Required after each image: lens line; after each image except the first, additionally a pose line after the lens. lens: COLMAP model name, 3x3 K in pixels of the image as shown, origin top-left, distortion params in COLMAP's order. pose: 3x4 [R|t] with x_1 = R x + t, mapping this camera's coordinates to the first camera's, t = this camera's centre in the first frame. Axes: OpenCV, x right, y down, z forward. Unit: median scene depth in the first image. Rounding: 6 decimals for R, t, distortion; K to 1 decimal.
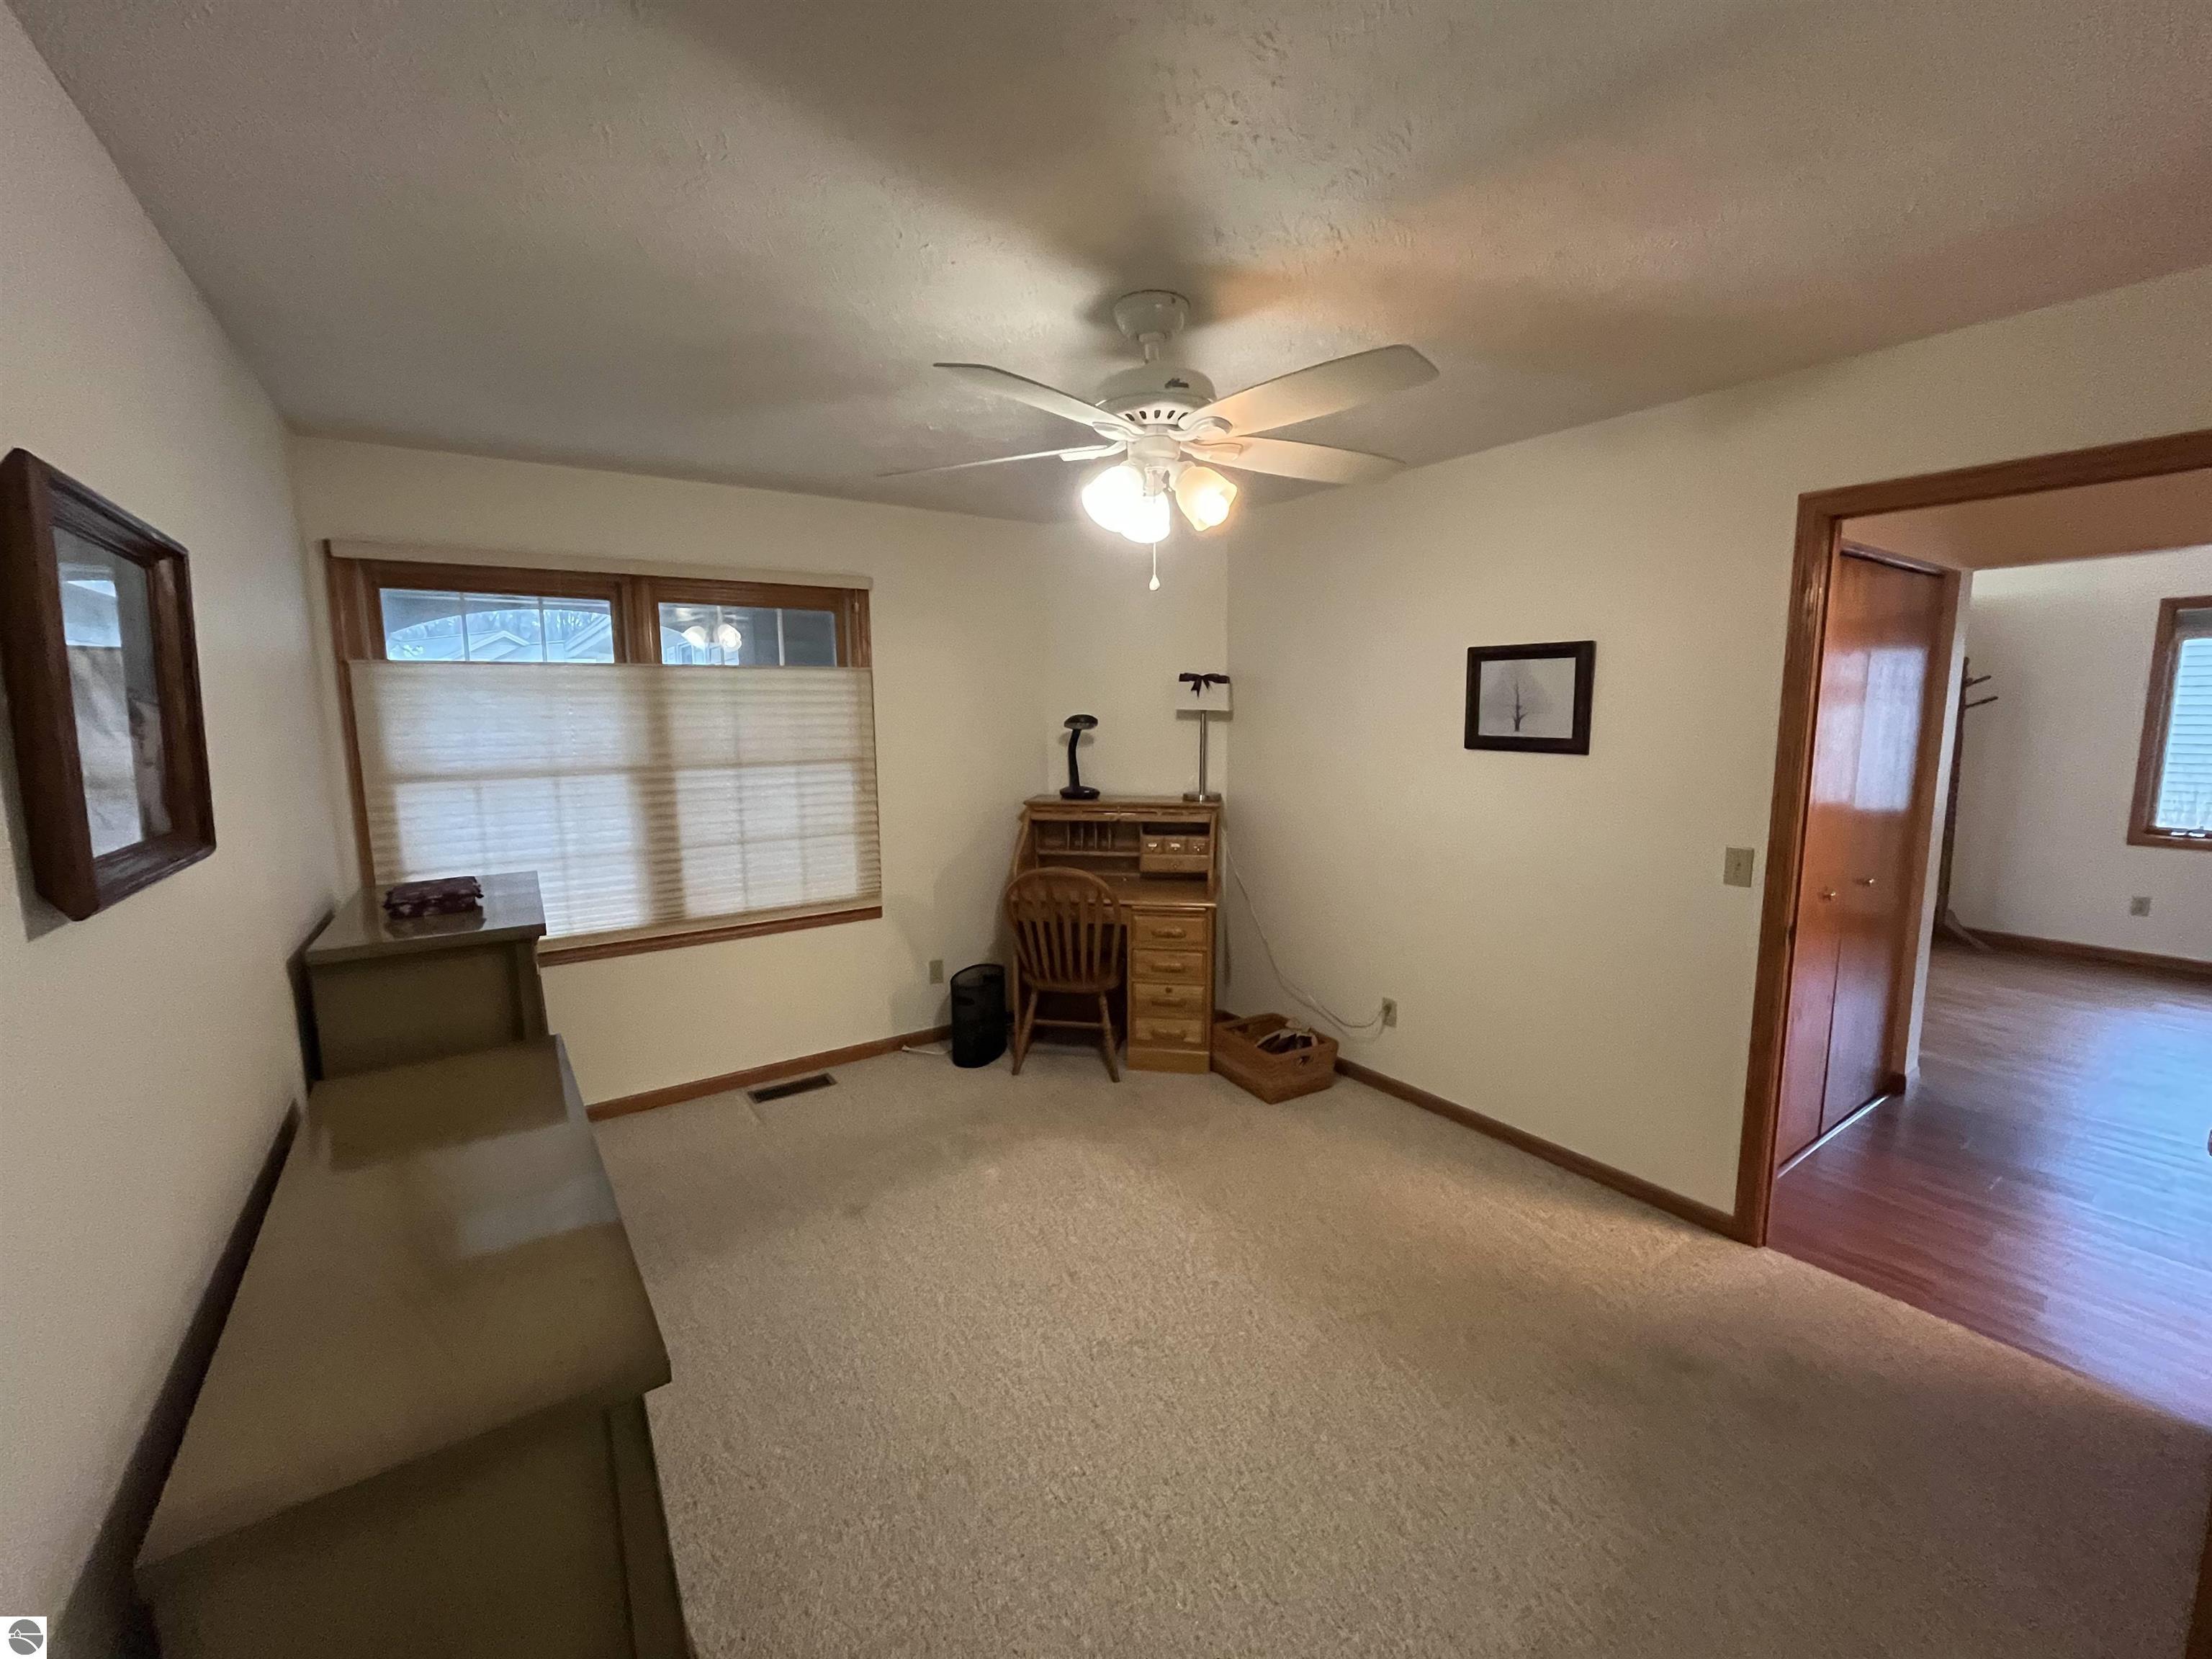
lens RADIAL K [[896.4, 0, 1098.2], [0, 896.4, 837.1], [0, 0, 1]] dist [-0.002999, -0.000172]
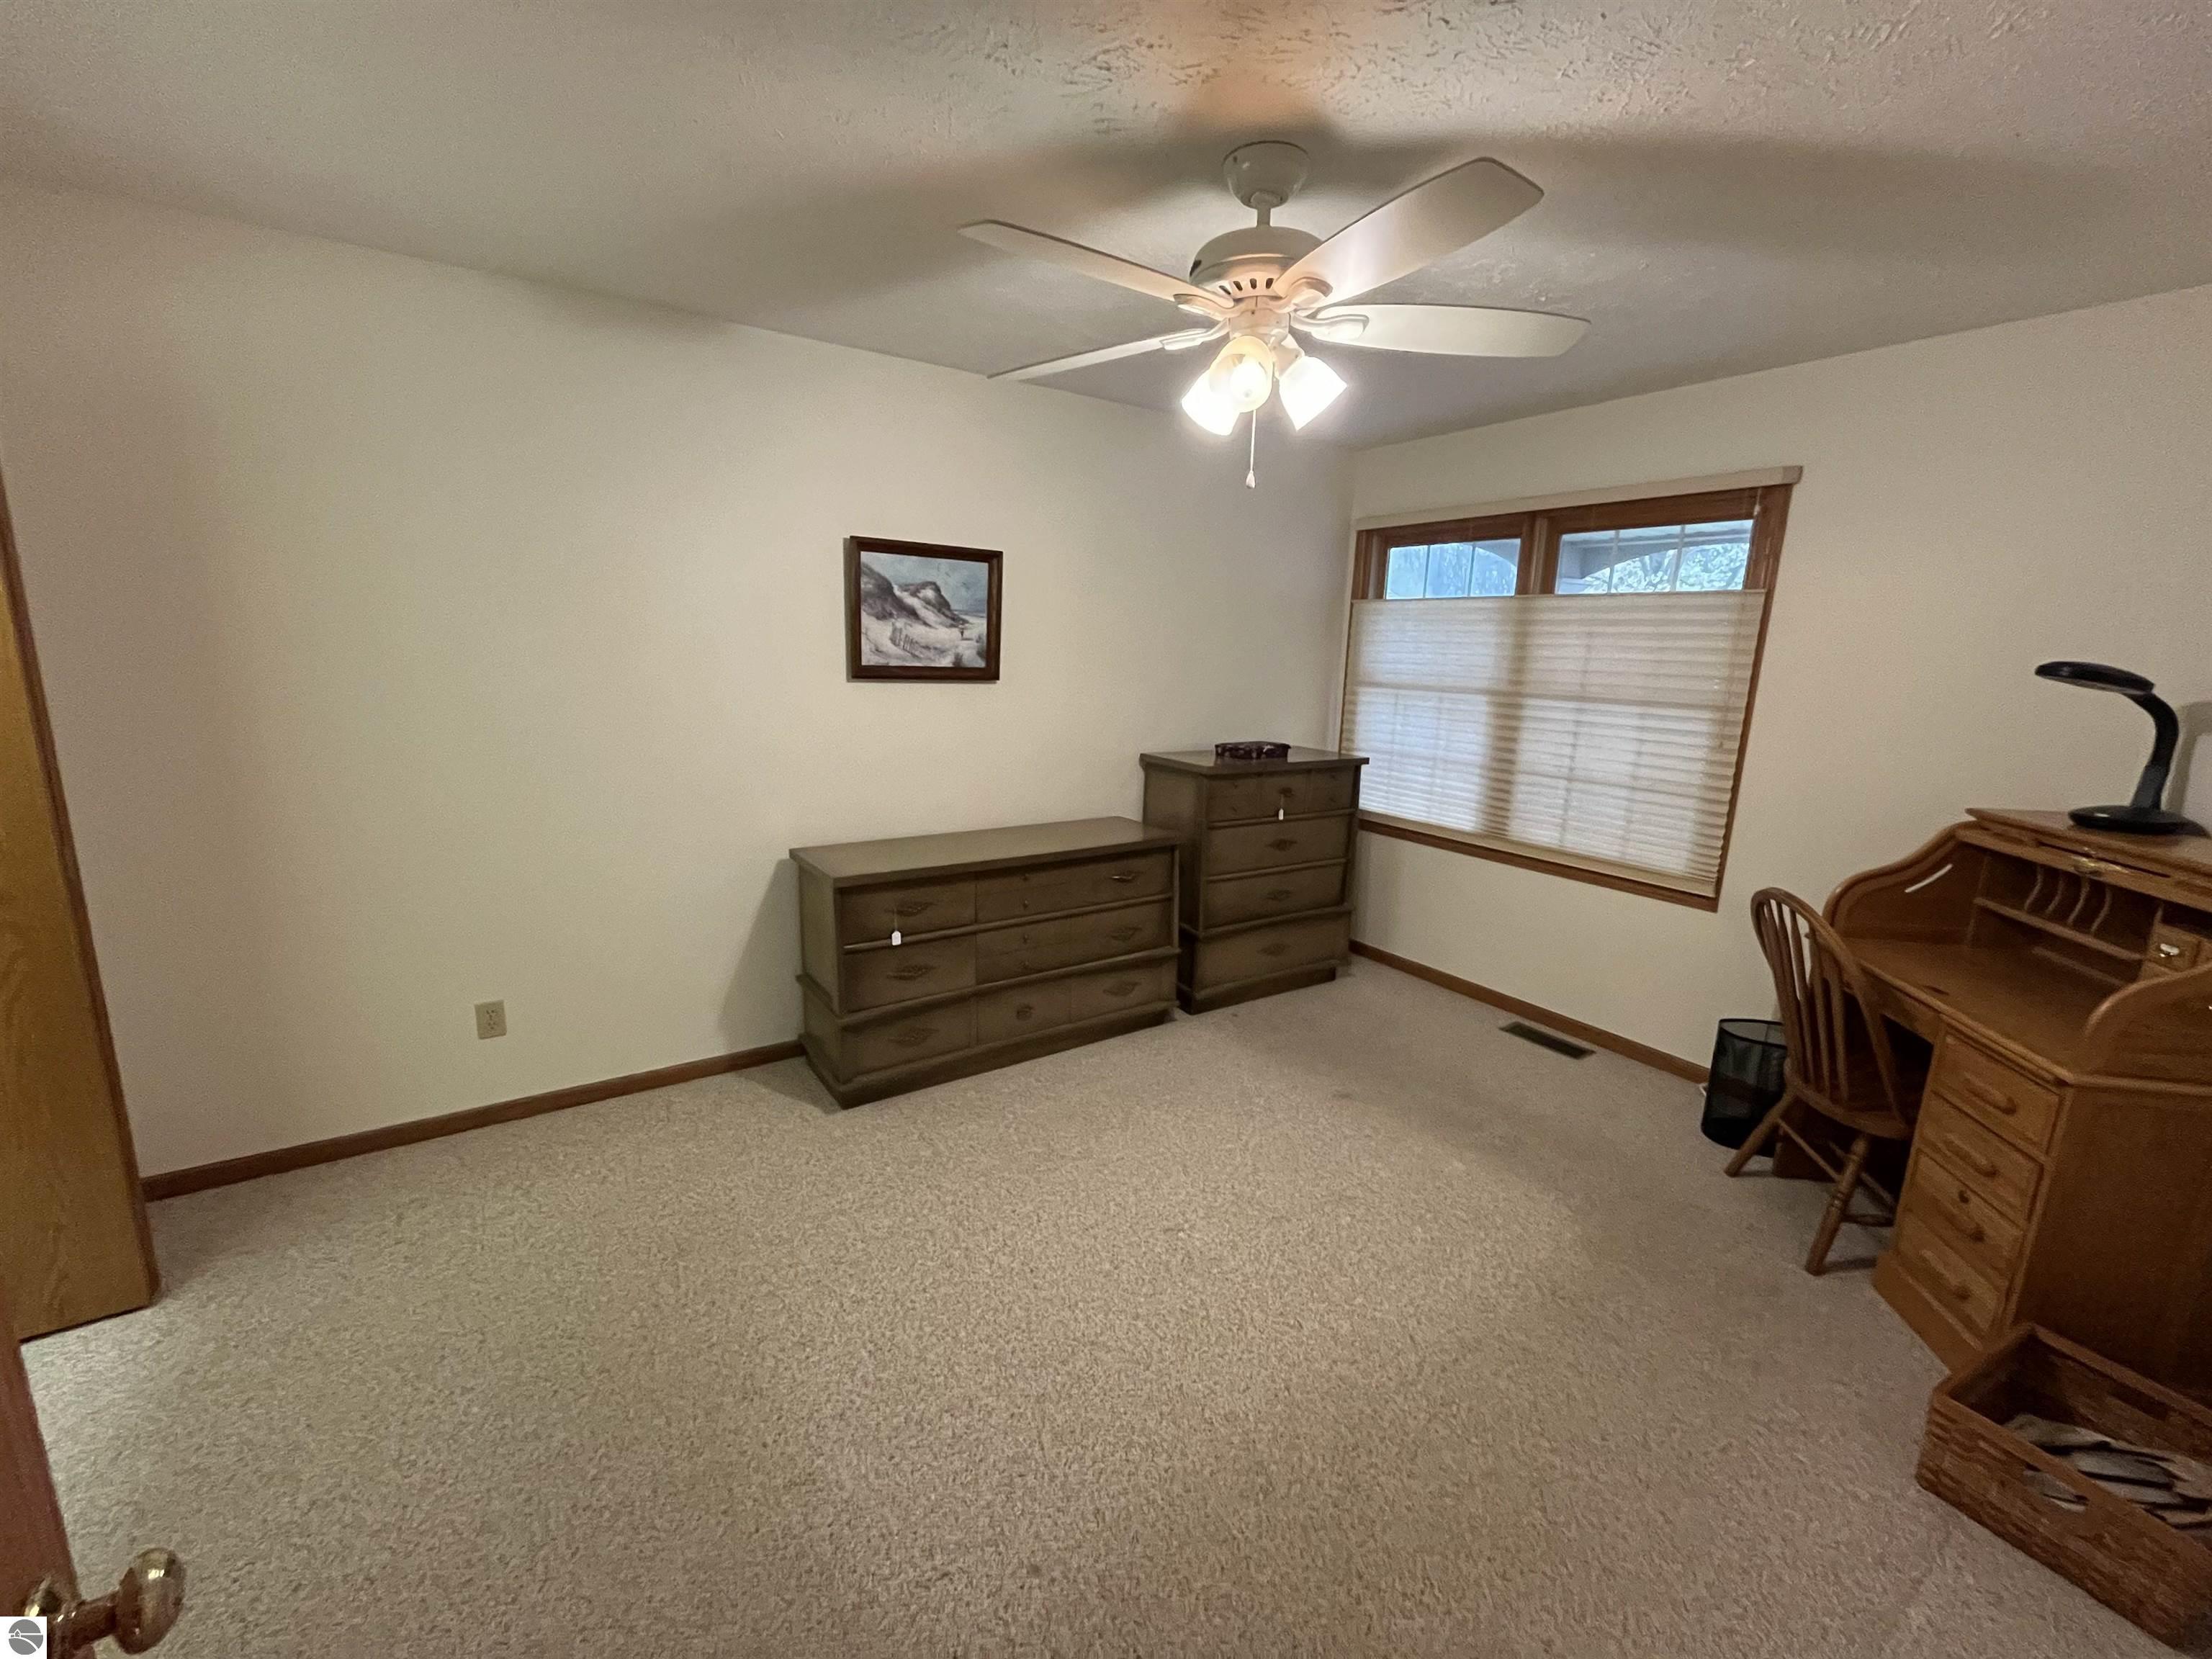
lens RADIAL K [[906.5, 0, 1106.0], [0, 906.5, 829.5], [0, 0, 1]] dist [-0.002122, -0.000611]
pose [[0.002305, 0.218320, -0.975874, 0.589123], [-0.163298, 0.962860, 0.215023, -0.072667], [0.986574, 0.158863, 0.037871, 0.492961]]
